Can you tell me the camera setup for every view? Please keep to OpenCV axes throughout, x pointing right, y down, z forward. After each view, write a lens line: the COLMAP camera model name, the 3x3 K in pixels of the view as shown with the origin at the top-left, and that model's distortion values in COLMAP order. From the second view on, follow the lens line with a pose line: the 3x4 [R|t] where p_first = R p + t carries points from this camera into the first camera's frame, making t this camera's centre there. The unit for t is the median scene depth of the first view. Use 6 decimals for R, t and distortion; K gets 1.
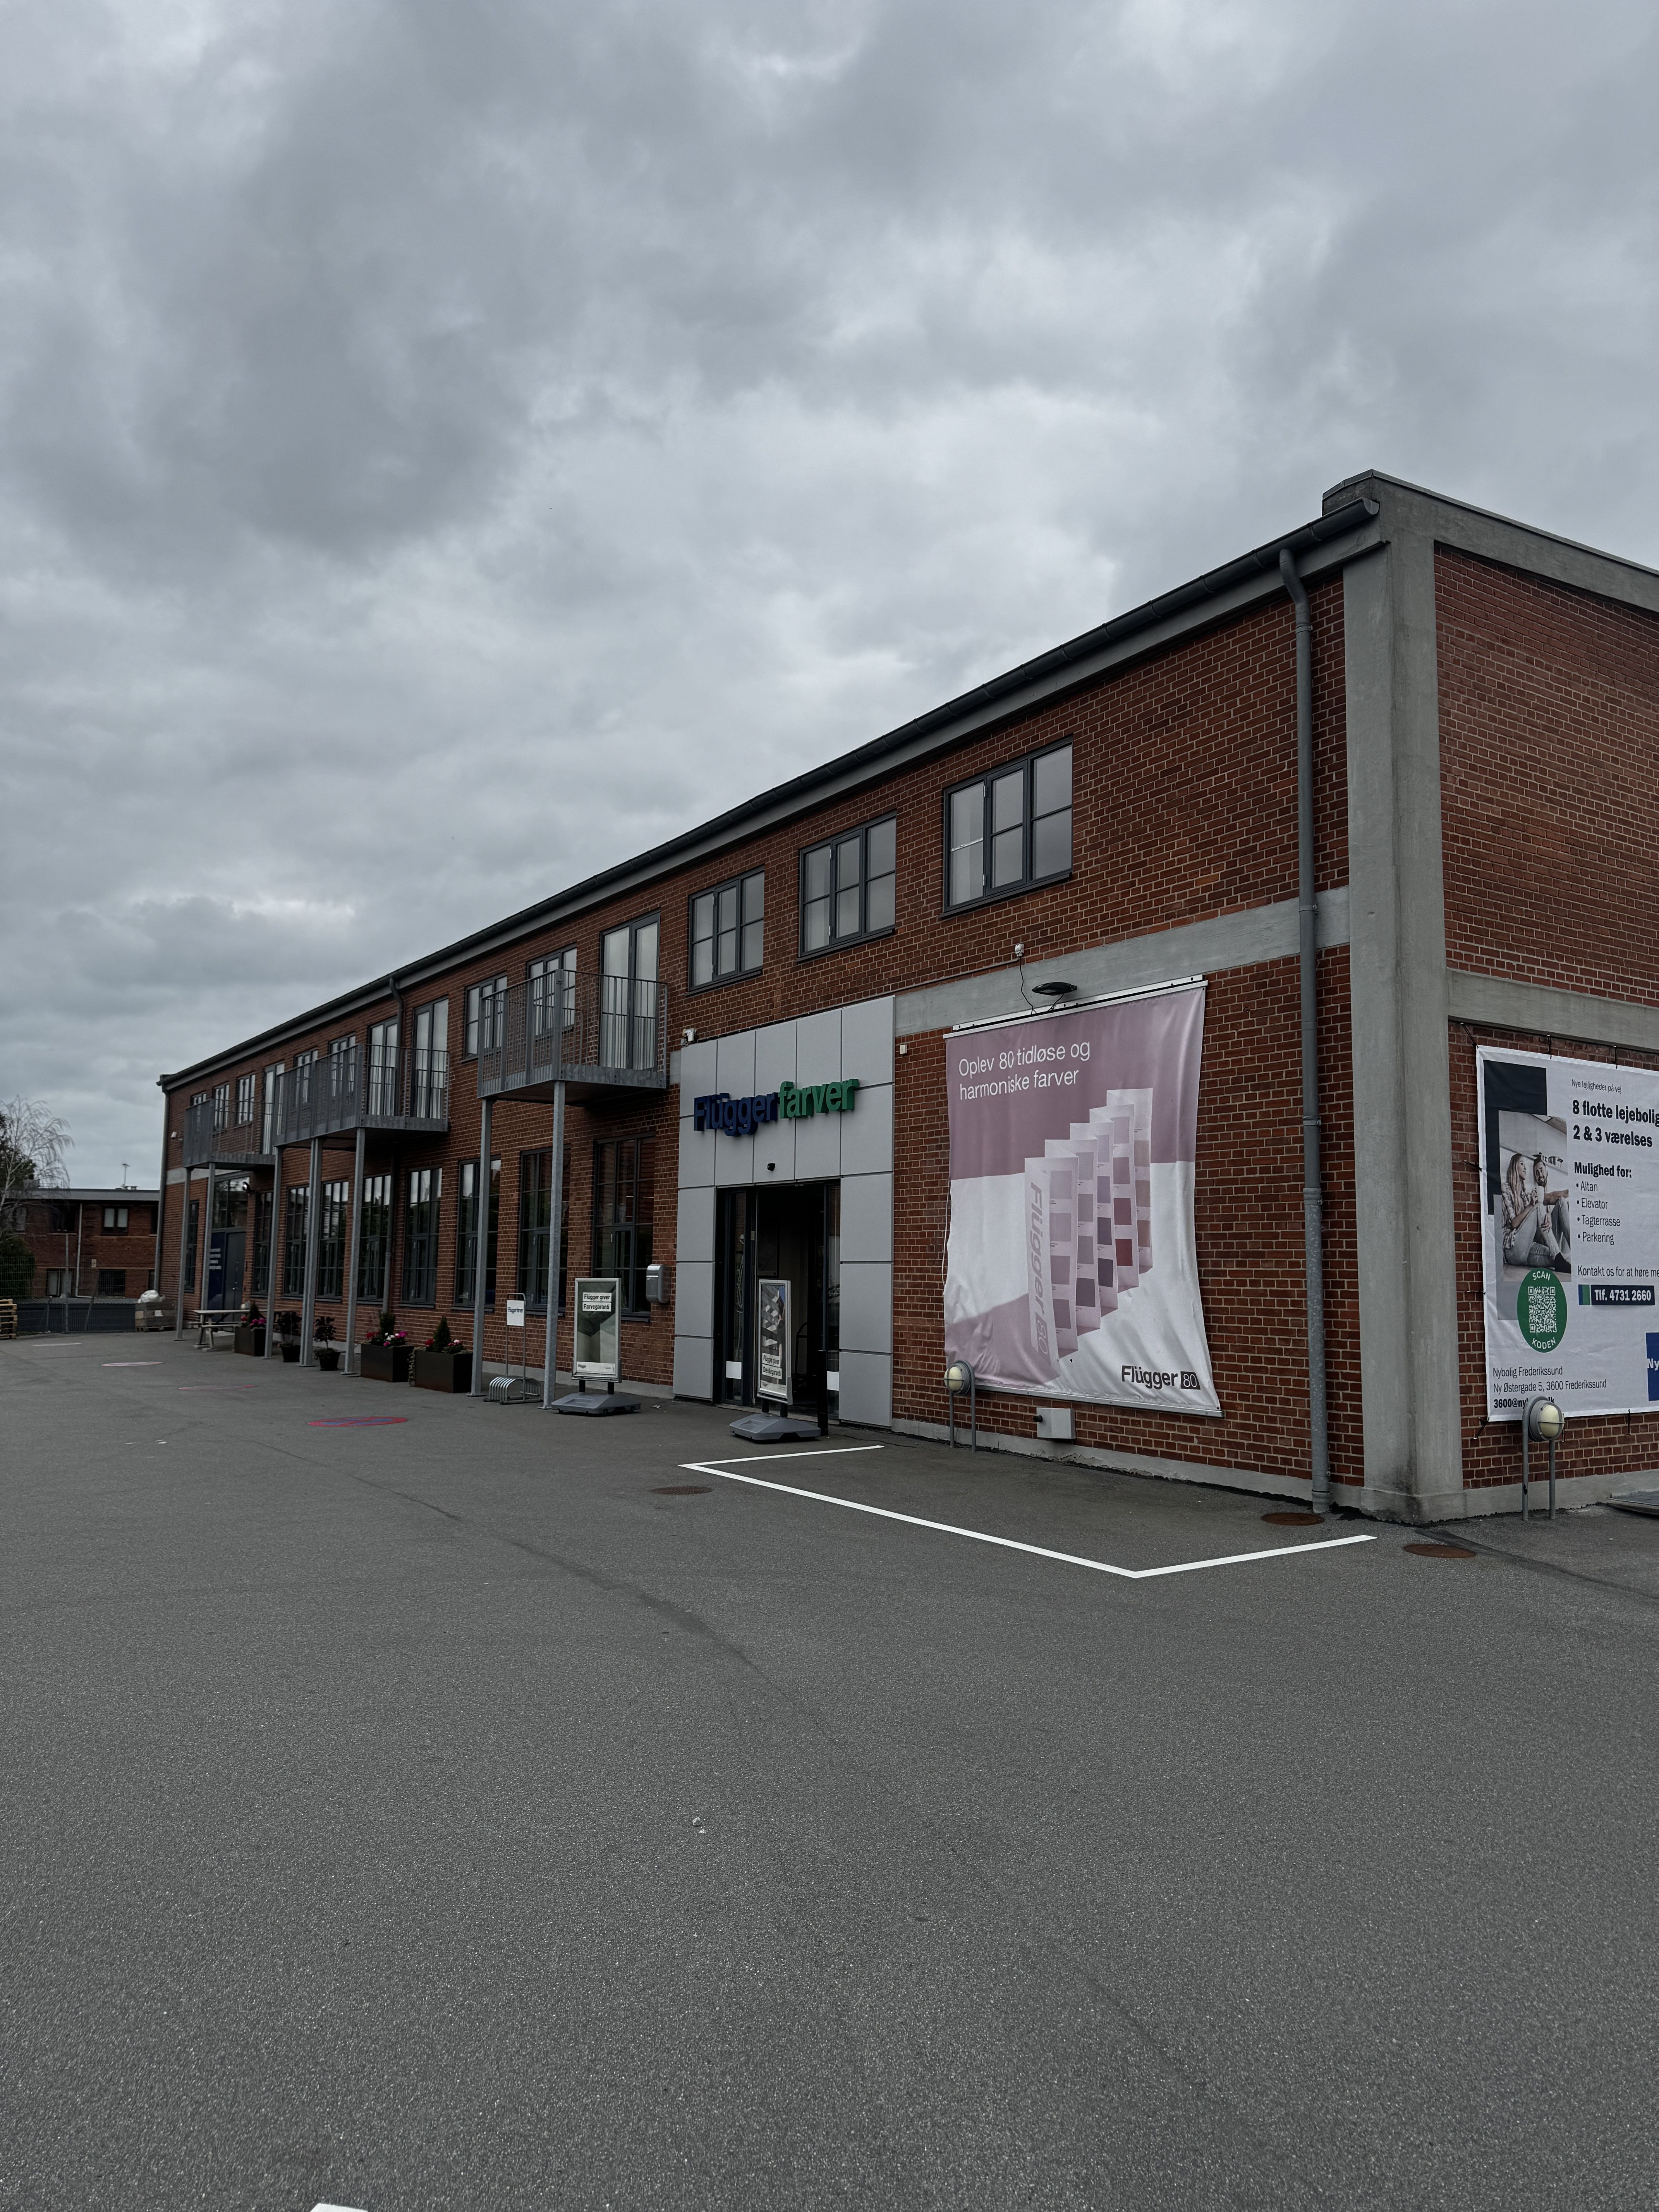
lens RADIAL K [[1540.9, 0, 818.9], [0, 1540.9, 1096.9], [0, 0, 1]] dist [0.028715, -0.025506]
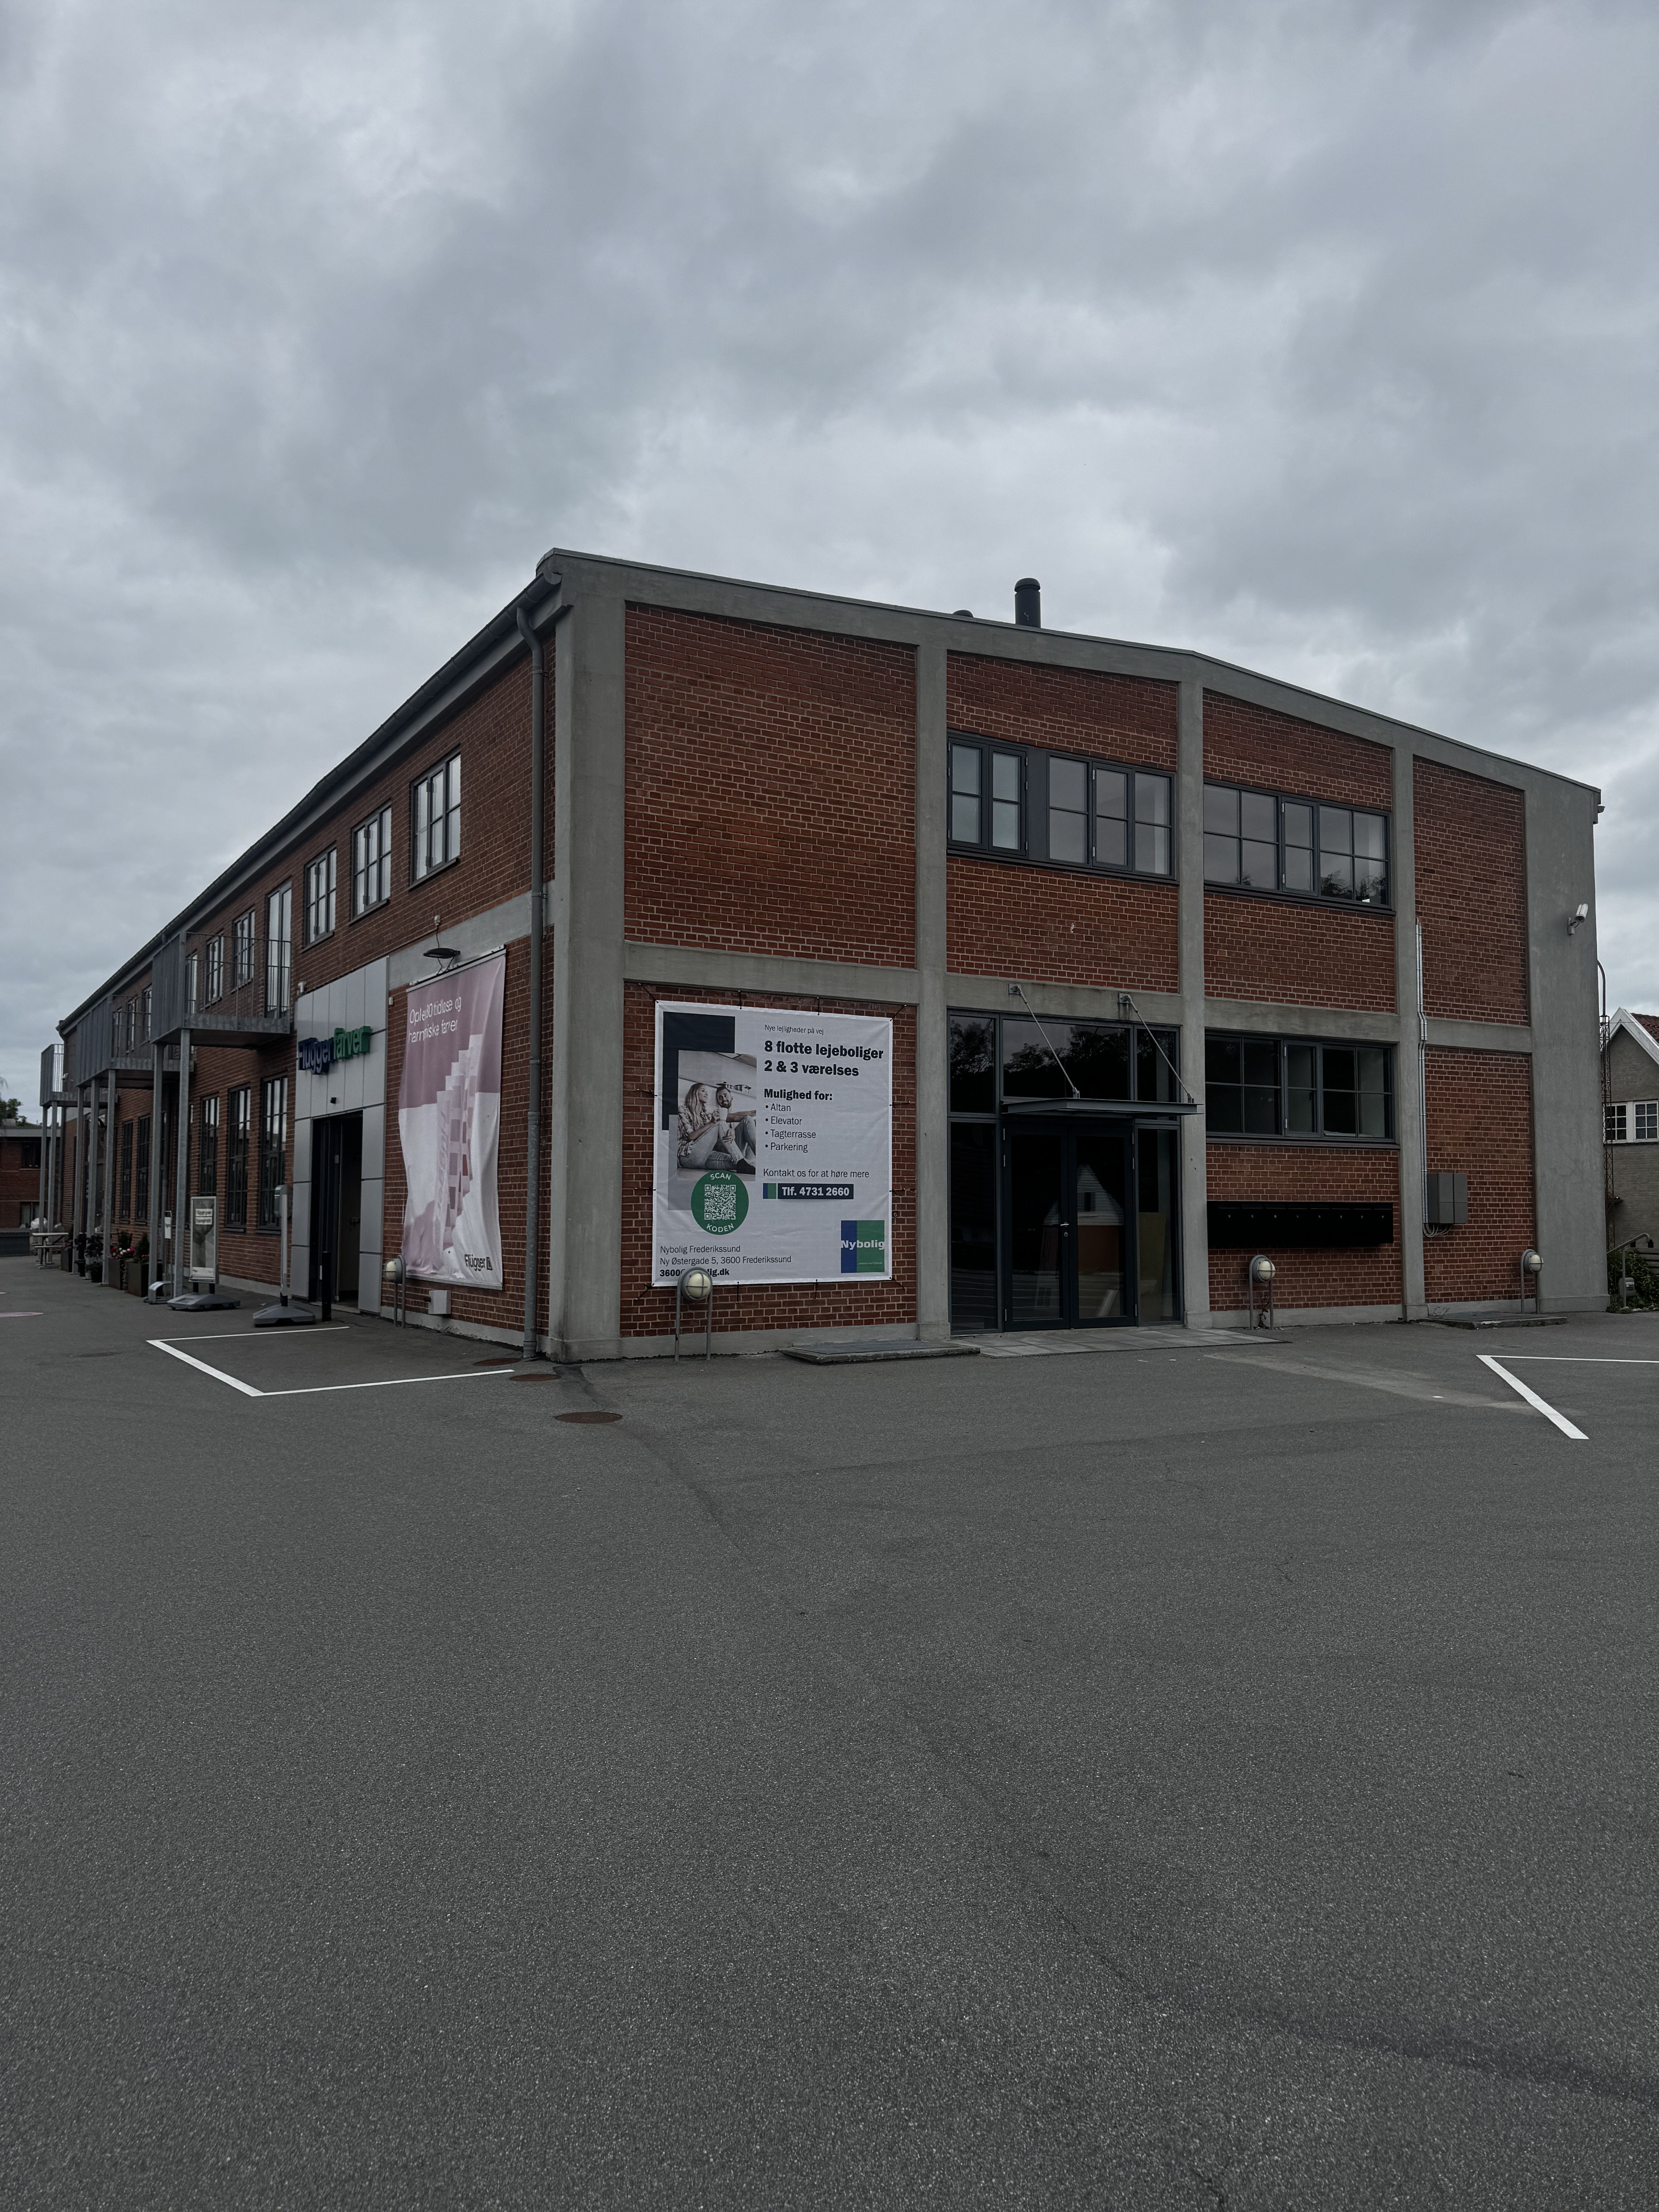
lens RADIAL K [[1540.9, 0, 837.0], [0, 1540.9, 1116.7], [0, 0, 1]] dist [0.028715, -0.025506]
pose [[0.999910, -0.013409, 0.000120, 0.547585], [0.013380, 0.998262, 0.057392, -0.007634], [-0.000889, -0.057386, 0.998352, -0.280883]]
